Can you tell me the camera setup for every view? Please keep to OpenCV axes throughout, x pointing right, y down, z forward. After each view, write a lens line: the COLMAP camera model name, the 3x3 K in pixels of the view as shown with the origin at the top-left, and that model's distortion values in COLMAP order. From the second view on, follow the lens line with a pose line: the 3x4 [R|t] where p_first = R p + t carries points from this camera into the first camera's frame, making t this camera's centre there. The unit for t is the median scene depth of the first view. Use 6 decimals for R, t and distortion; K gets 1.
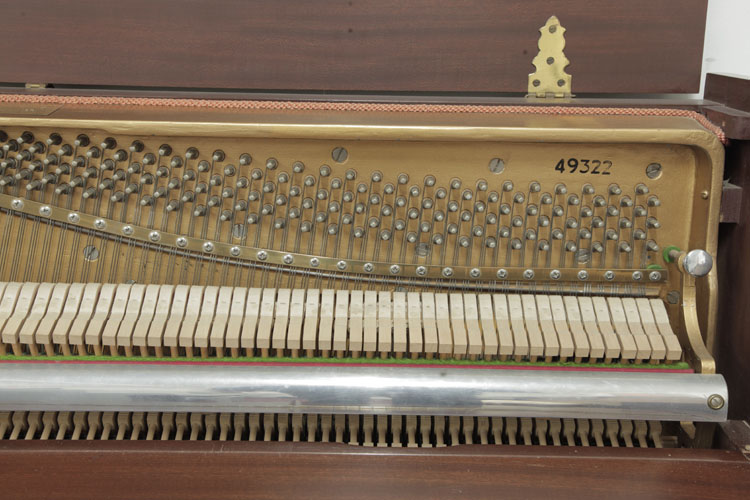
lens RADIAL K [[1010.7, 0, 379.1], [0, 1010.7, 251.9], [0, 0, 1]] dist [0.084292, 0.000000]
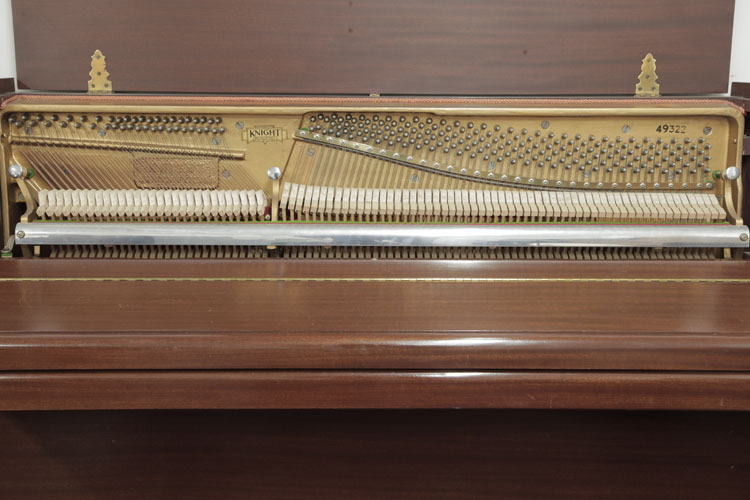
lens RADIAL K [[1010.7, 0, 371.8], [0, 1010.7, 248.5], [0, 0, 1]] dist [0.084292, 0.000000]
pose [[0.999936, -0.011245, -0.001013, -0.376746], [0.011185, 0.998830, -0.047038, 0.232321], [0.001540, 0.047024, 0.998893, -0.953542]]
